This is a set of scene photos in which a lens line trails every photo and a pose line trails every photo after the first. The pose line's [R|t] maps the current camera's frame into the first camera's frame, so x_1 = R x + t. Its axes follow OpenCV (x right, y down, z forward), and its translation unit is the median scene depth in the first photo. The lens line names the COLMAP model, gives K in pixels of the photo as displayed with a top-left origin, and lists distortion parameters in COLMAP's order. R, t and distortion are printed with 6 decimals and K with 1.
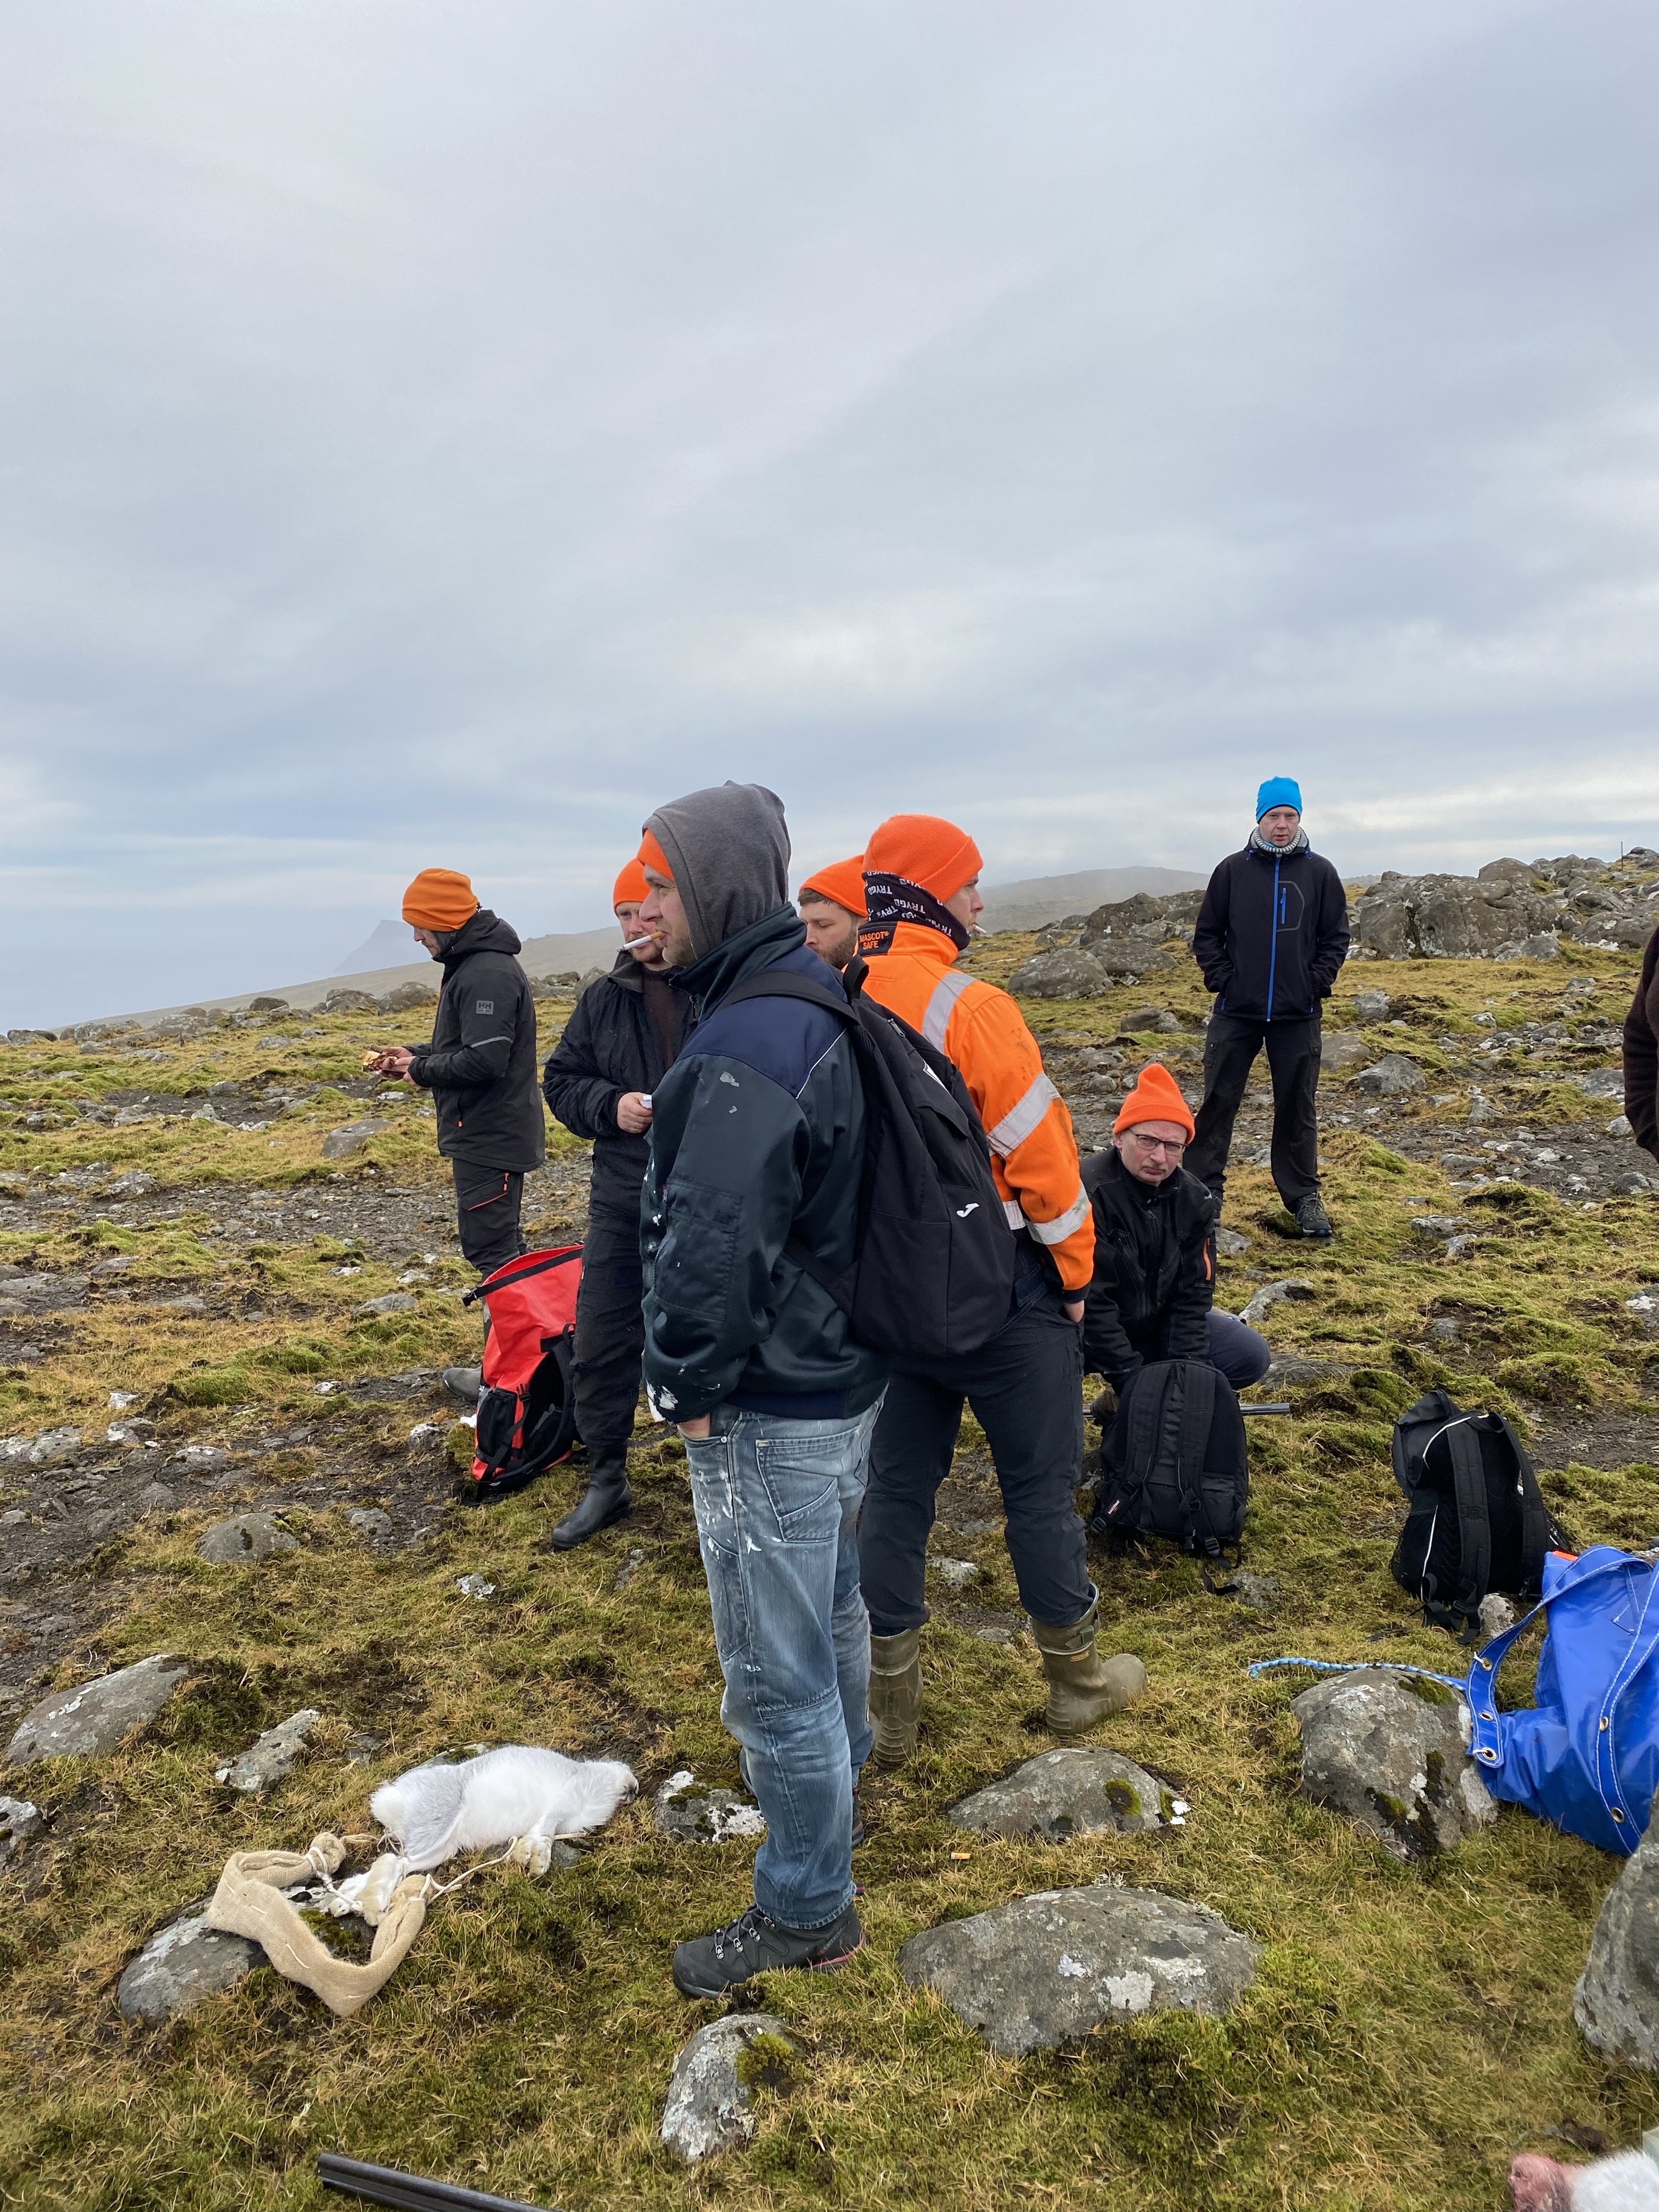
lens RADIAL K [[1680.5, 0, 829.5], [0, 1680.5, 1106.0], [0, 0, 1]] dist [0.001060, 0.002445]
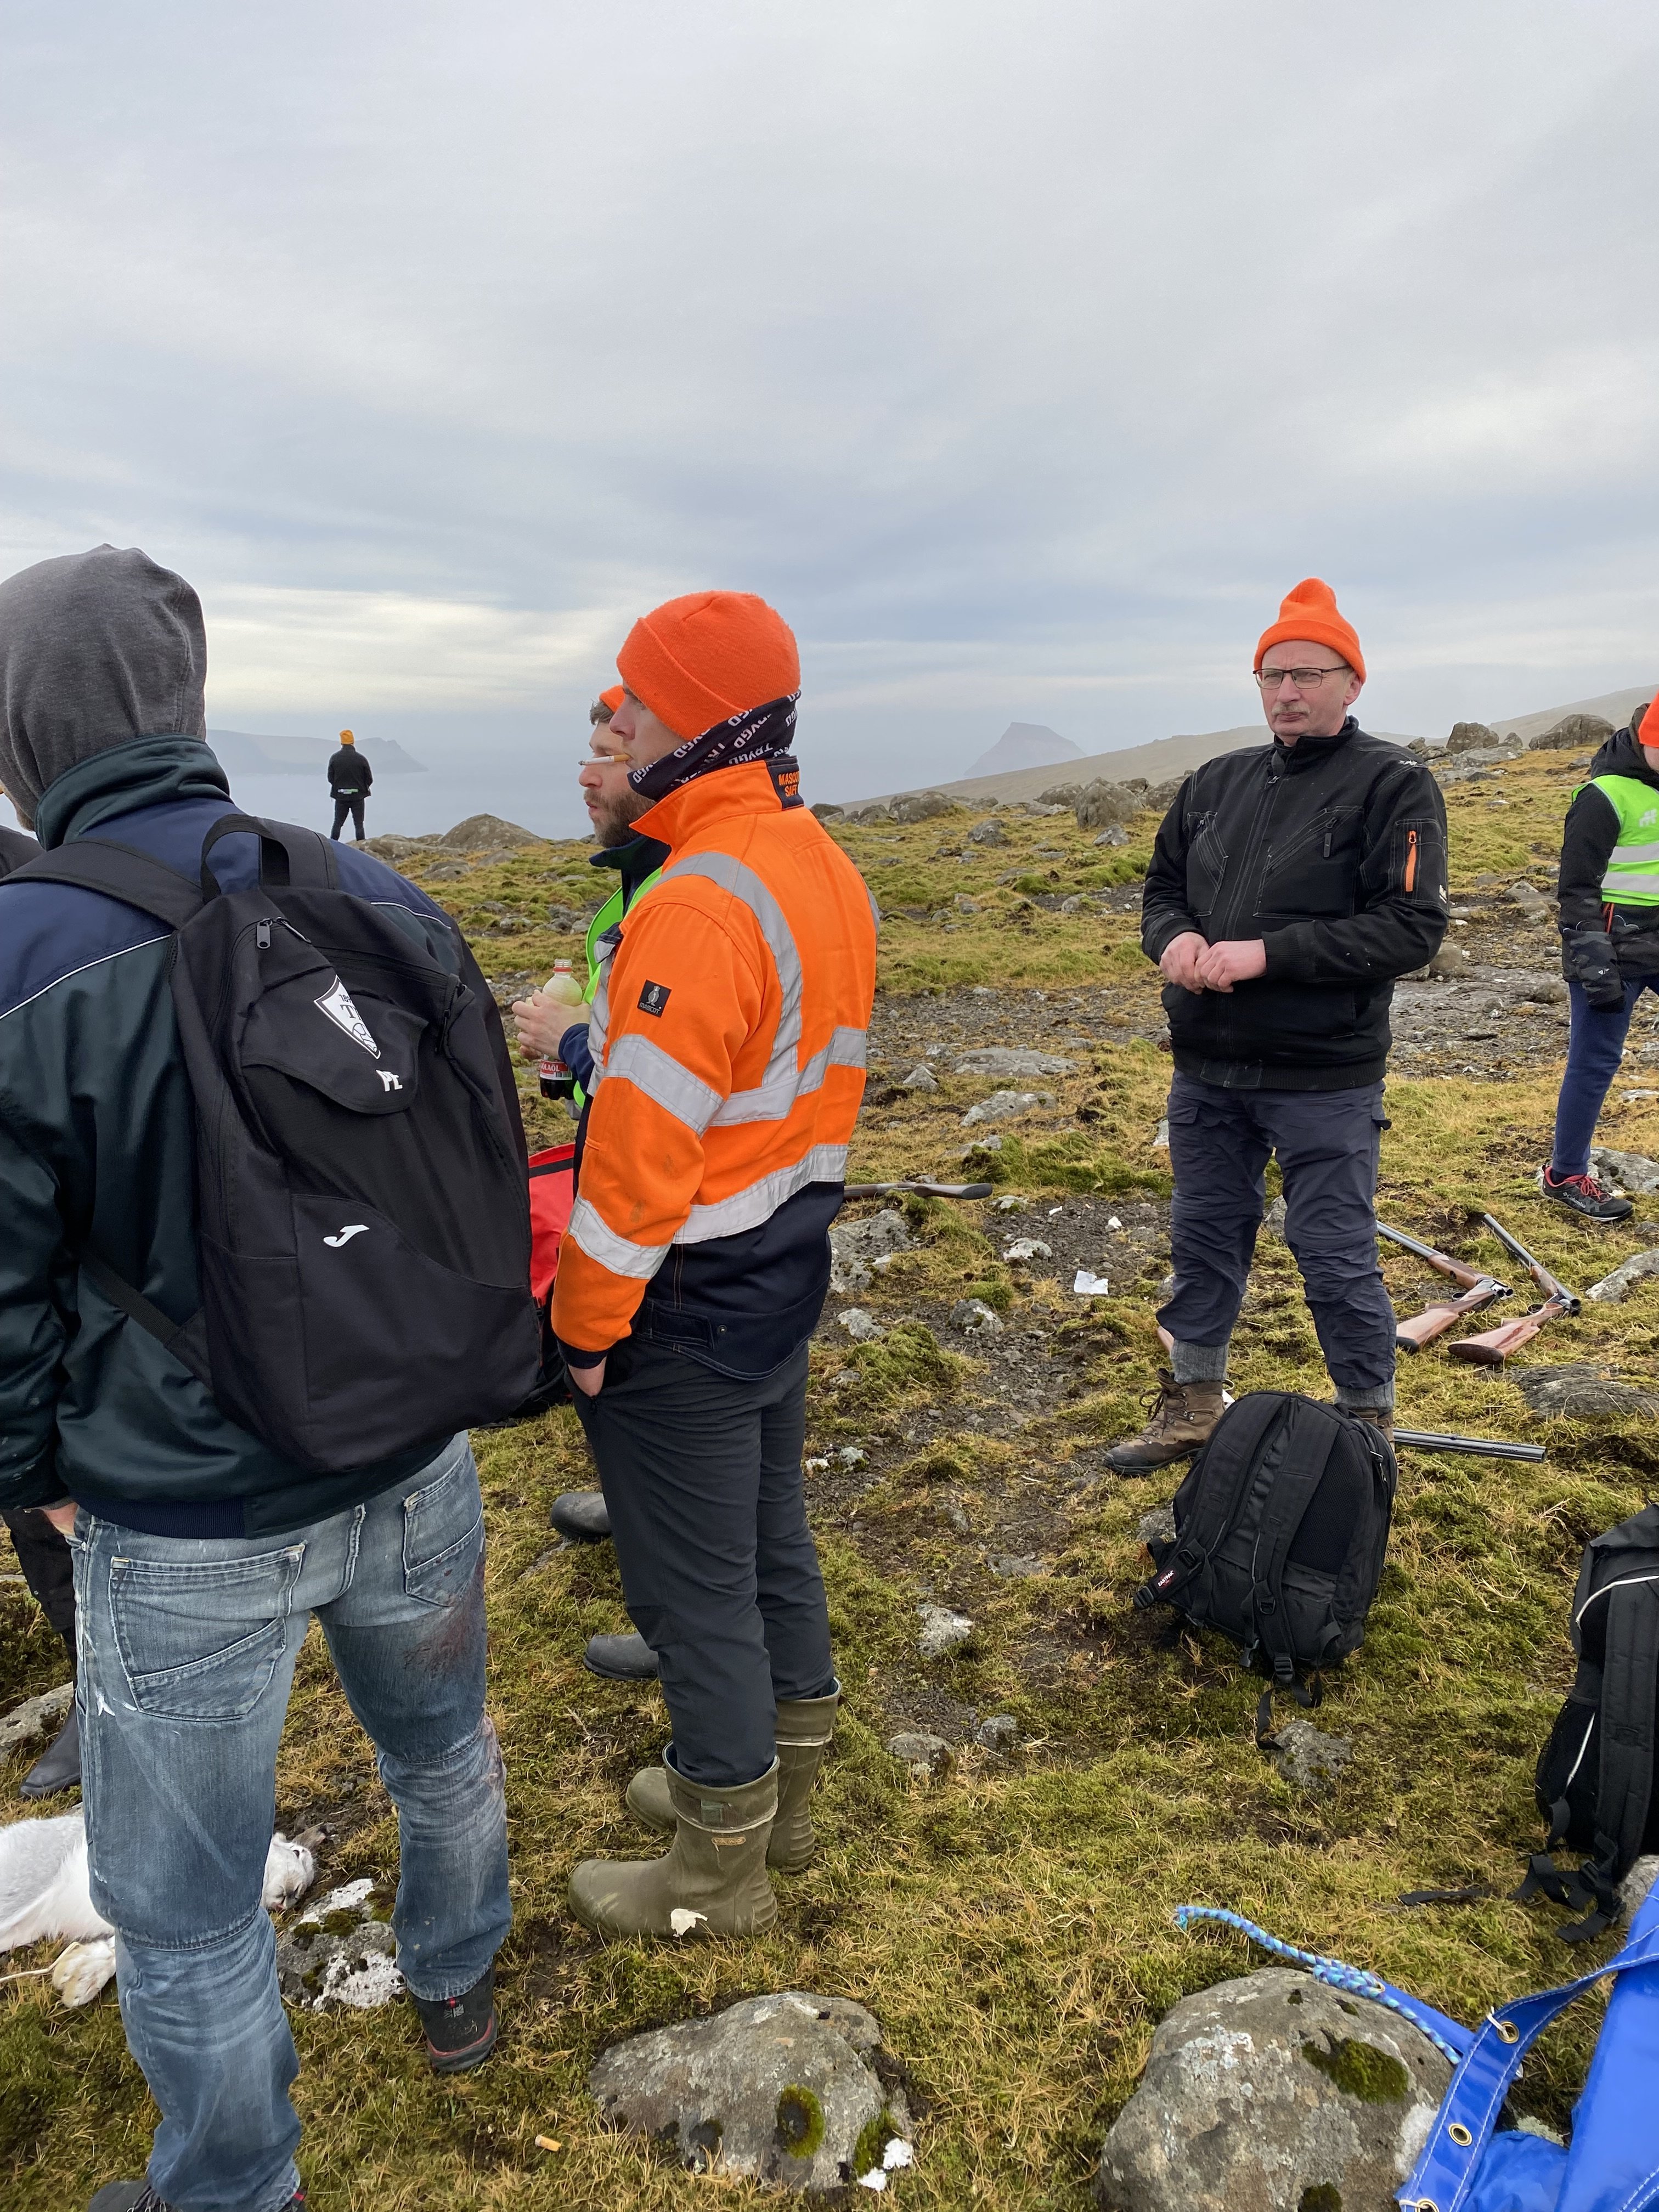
lens RADIAL K [[1680.5, 0, 829.5], [0, 1680.5, 1106.0], [0, 0, 1]] dist [0.001060, 0.002445]
pose [[0.934735, 0.081679, -0.345831, 0.297180], [-0.042102, 0.991826, 0.120454, -0.048277], [0.352843, -0.098032, 0.930533, 0.336838]]
